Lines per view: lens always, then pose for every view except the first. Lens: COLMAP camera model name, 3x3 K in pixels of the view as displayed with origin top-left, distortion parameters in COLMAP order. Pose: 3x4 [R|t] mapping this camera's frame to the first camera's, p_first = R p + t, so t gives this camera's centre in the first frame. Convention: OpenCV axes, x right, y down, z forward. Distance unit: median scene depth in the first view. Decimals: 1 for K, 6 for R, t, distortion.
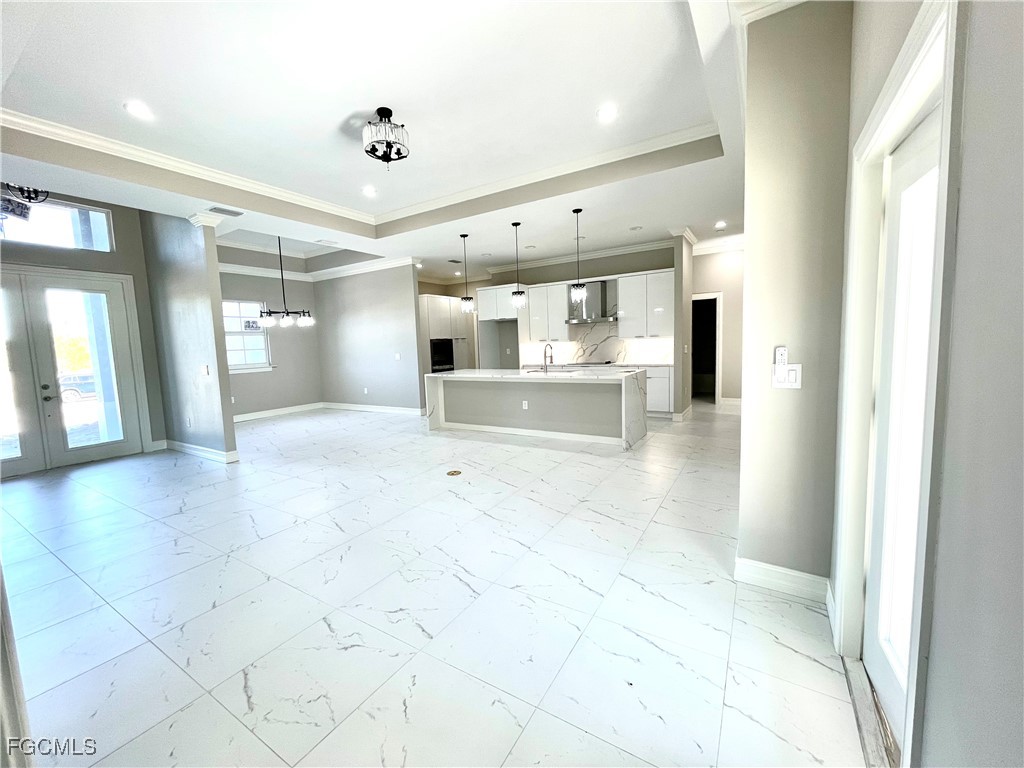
lens RADIAL K [[413.4, 0, 510.1], [0, 413.4, 381.5], [0, 0, 1]] dist [-0.000138, -0.000236]
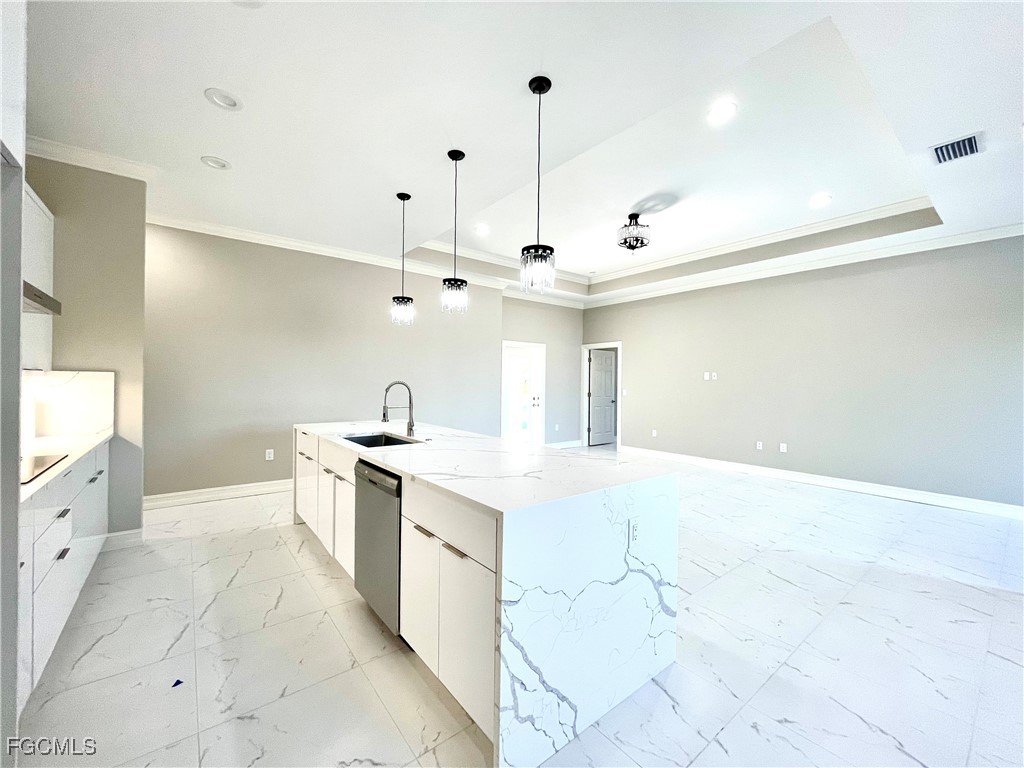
lens RADIAL K [[413.4, 0, 508.3], [0, 413.4, 382.7], [0, 0, 1]] dist [-0.000138, -0.000236]
pose [[-0.937651, 0.025126, 0.346669, -0.200833], [0.056060, 0.995258, 0.079494, -0.115824], [-0.343028, 0.093972, -0.934613, 1.342858]]
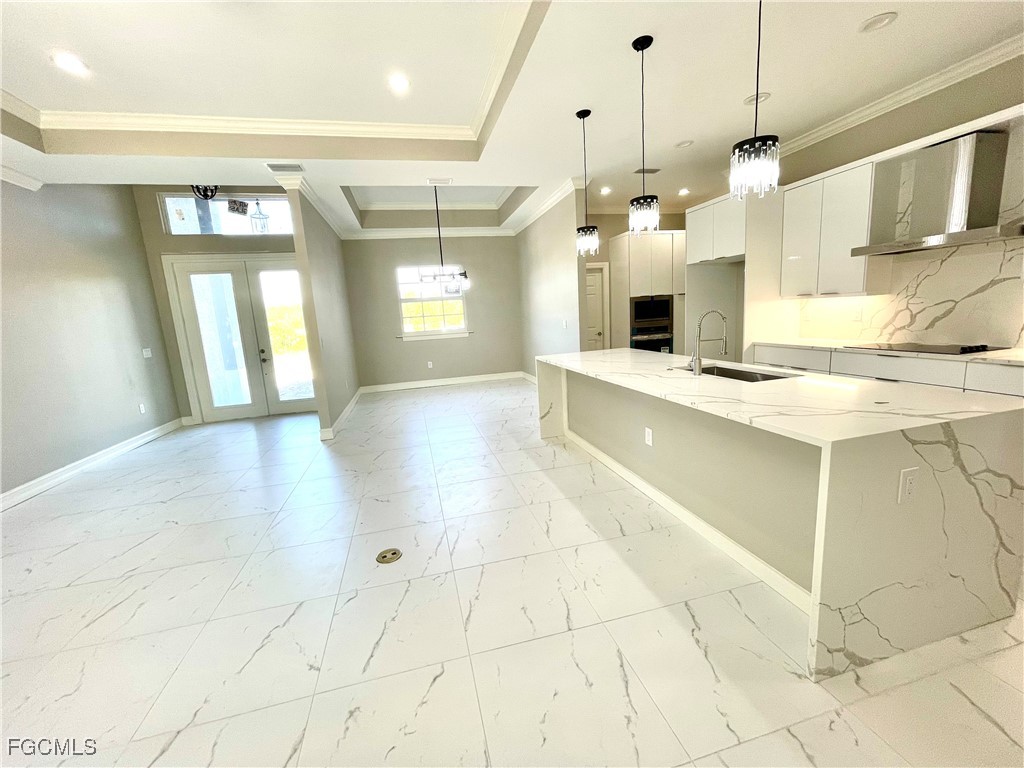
lens RADIAL K [[413.4, 0, 509.2], [0, 413.4, 382.2], [0, 0, 1]] dist [-0.000138, -0.000236]
pose [[0.714870, 0.109892, -0.690569, 0.234125], [-0.030840, 0.991568, 0.125866, -0.059926], [0.698577, -0.068680, 0.712231, 0.495863]]
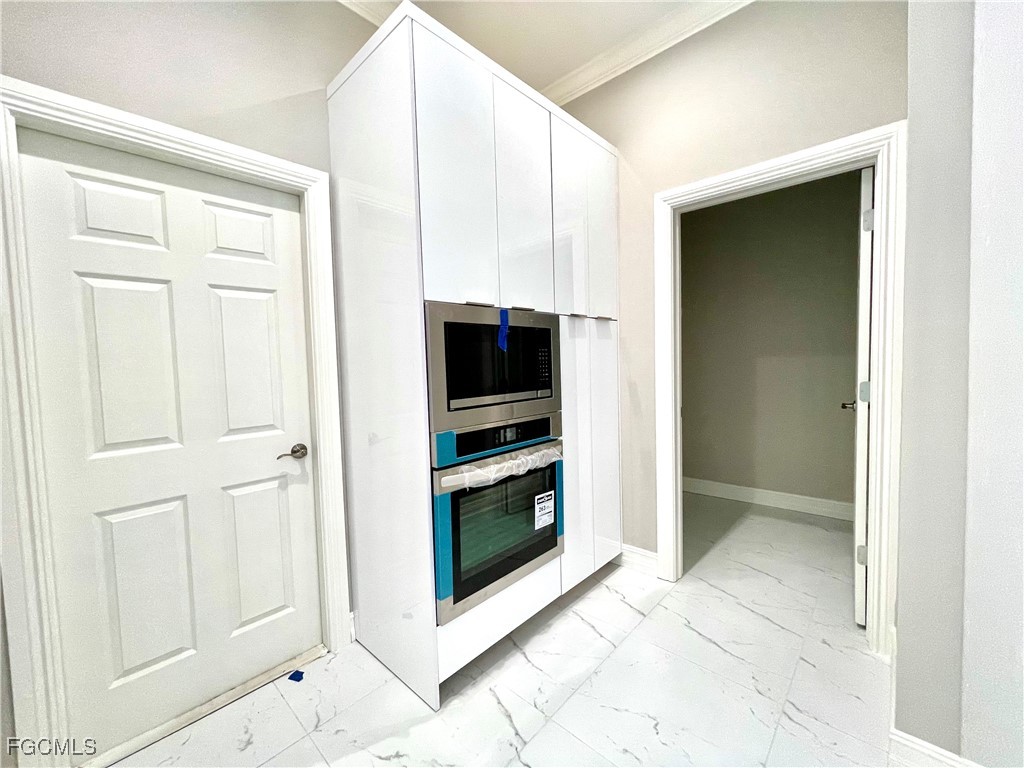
lens RADIAL K [[413.4, 0, 512.6], [0, 413.4, 383.0], [0, 0, 1]] dist [-0.000138, -0.000236]
pose [[0.979305, 0.014588, -0.201862, -0.187916], [-0.022337, 0.999096, -0.036164, -0.096474], [0.201152, 0.039925, 0.978746, 1.239291]]
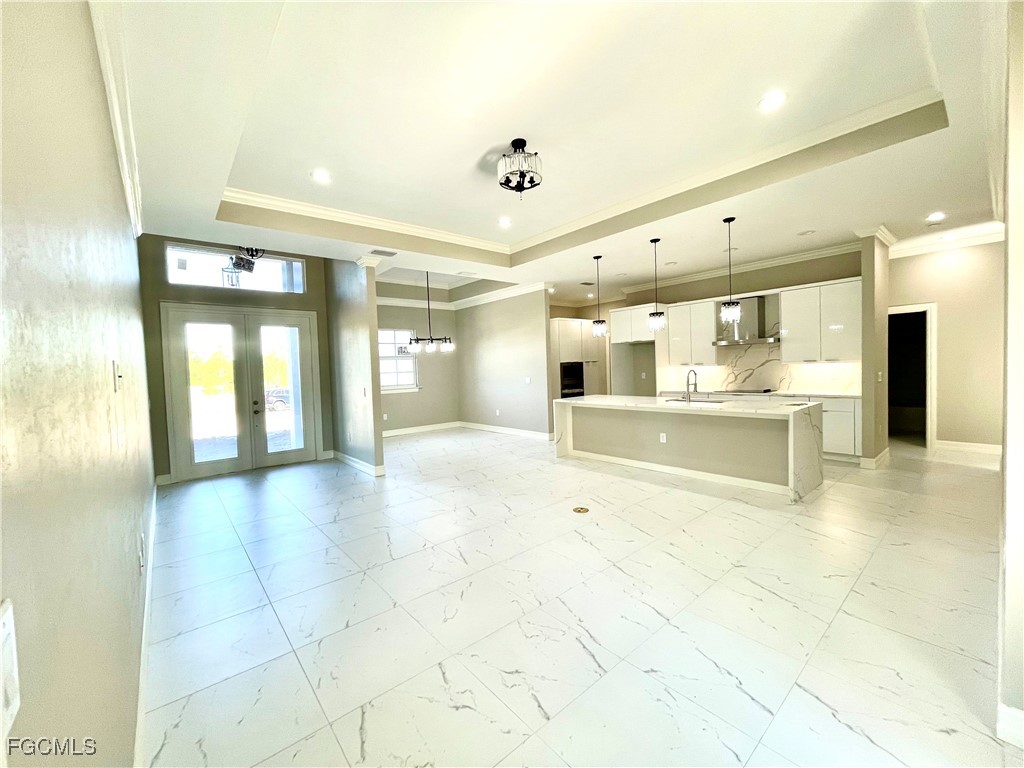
lens RADIAL K [[413.4, 0, 510.2], [0, 413.4, 382.3], [0, 0, 1]] dist [-0.000138, -0.000236]
pose [[0.950739, 0.014493, -0.309654, -0.002162], [-0.028955, 0.998691, -0.042160, -0.014753], [0.308638, 0.049049, 0.949914, 0.034991]]
